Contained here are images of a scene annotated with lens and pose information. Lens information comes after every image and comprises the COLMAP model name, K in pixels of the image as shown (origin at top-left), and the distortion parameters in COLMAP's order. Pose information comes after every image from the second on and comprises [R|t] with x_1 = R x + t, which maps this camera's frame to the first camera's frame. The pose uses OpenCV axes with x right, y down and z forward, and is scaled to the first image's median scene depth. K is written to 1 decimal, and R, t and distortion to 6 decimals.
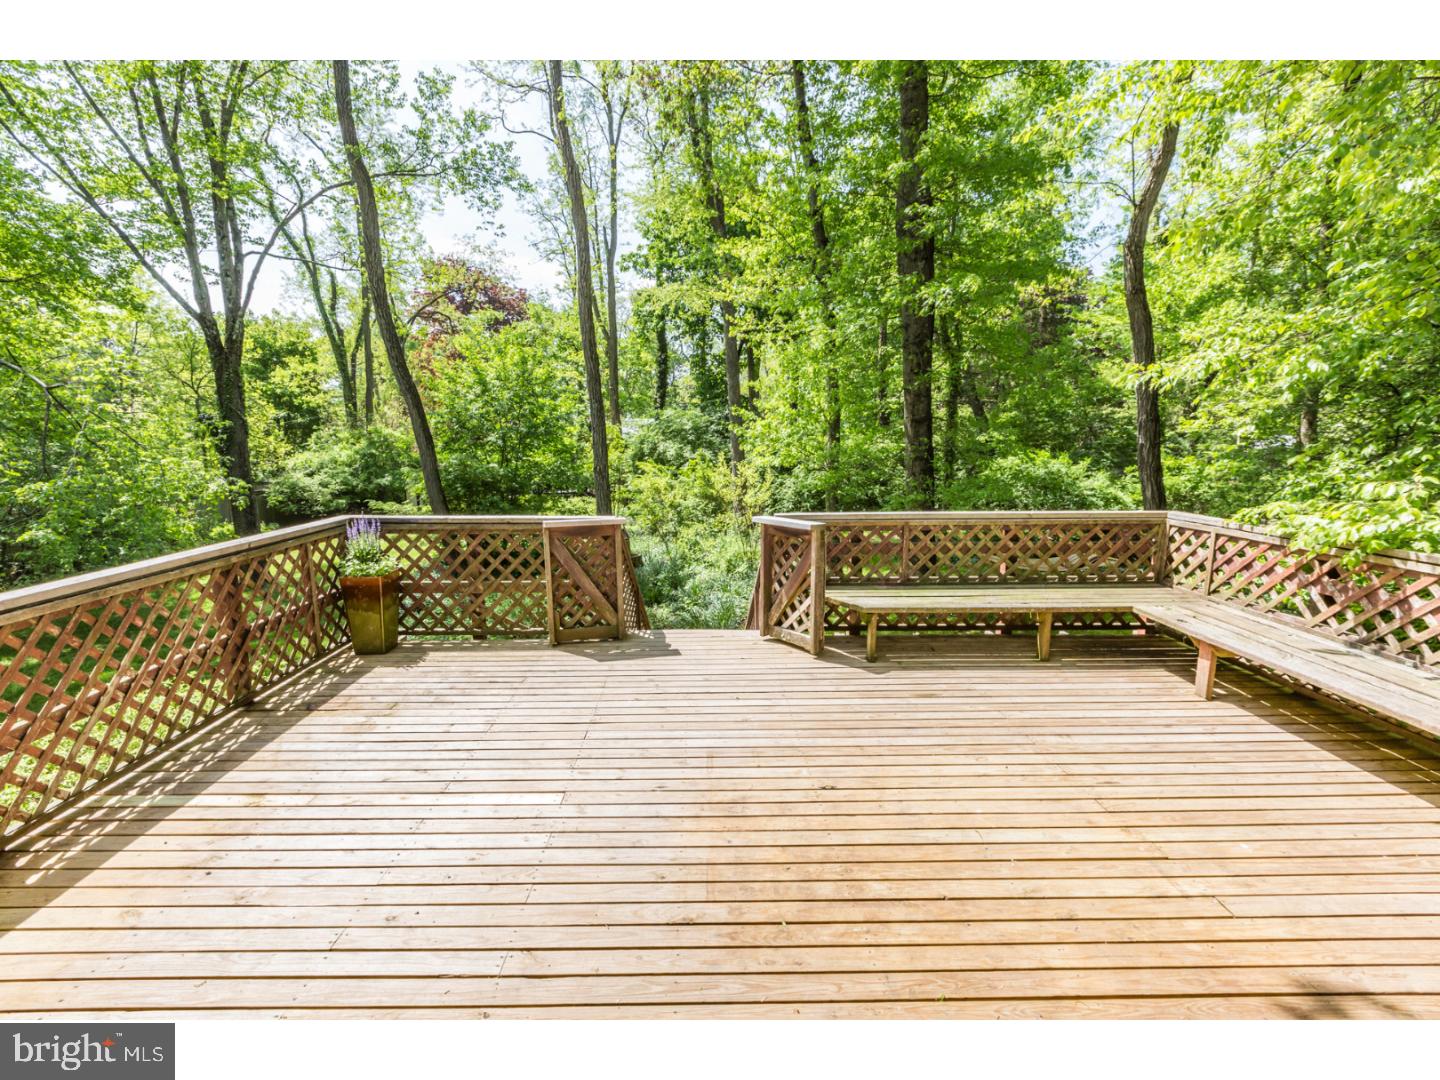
lens RADIAL K [[632.0, 0, 720.0], [0, 632.0, 540.0], [0, 0, 1]] dist [-0.000959, -0.000041]
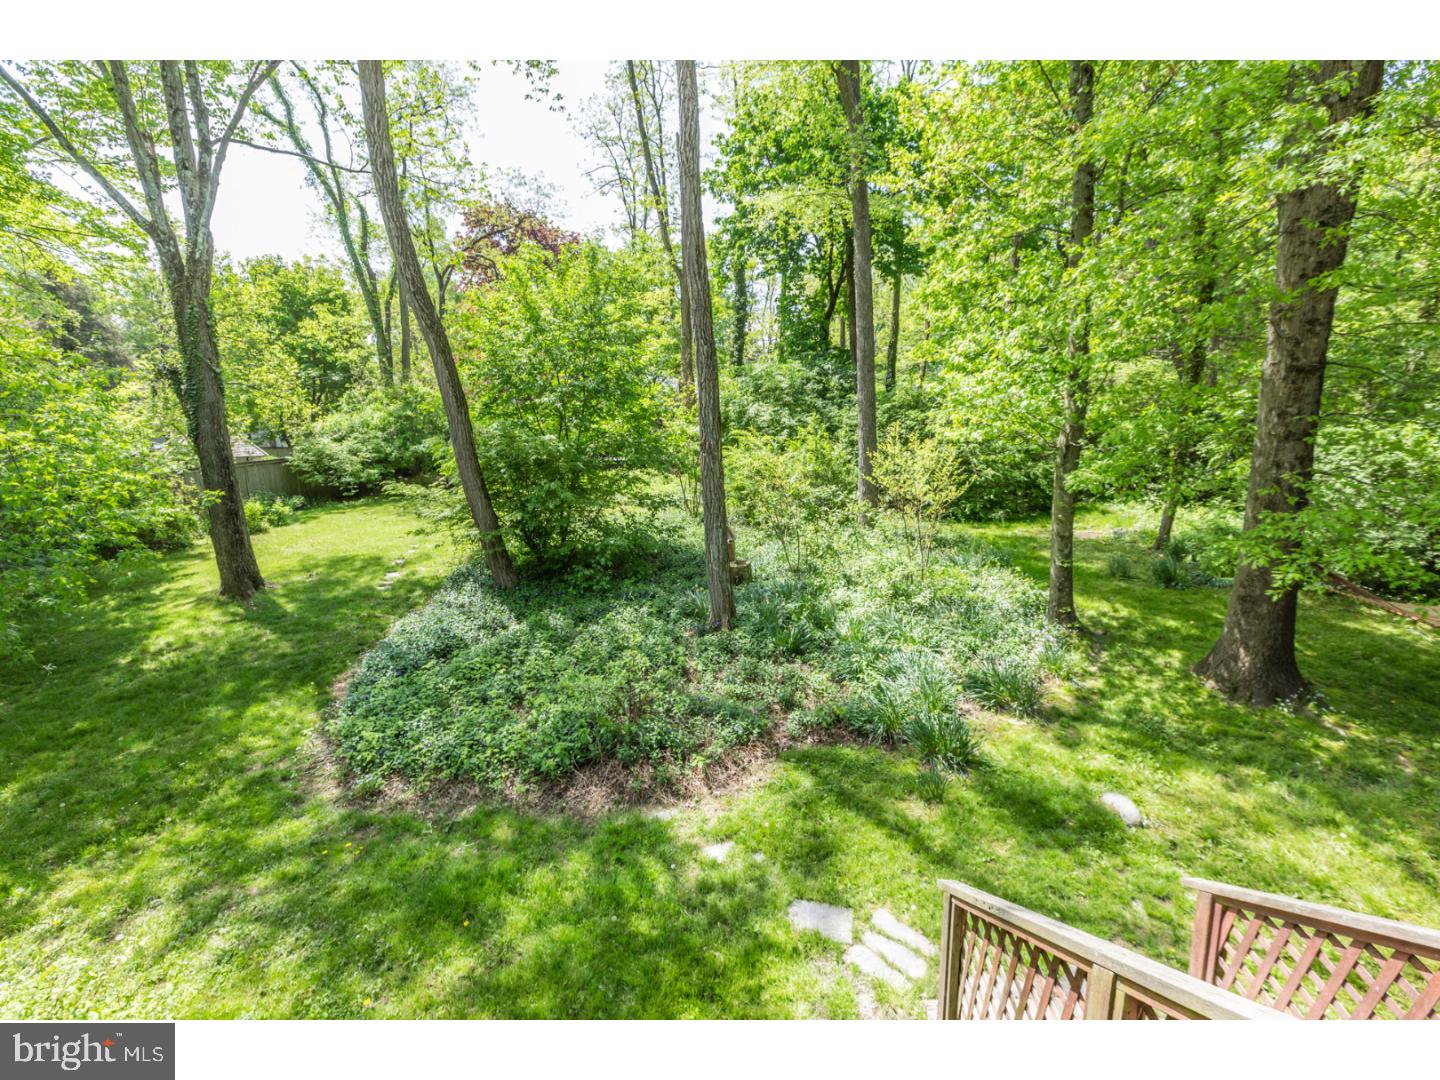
lens RADIAL K [[632.0, 0, 720.0], [0, 632.0, 540.0], [0, 0, 1]] dist [-0.000959, -0.000041]
pose [[0.997678, 0.017882, -0.065714, -0.059515], [-0.013971, 0.998130, 0.059502, -0.023523], [0.066655, -0.058446, 0.996063, 0.148890]]
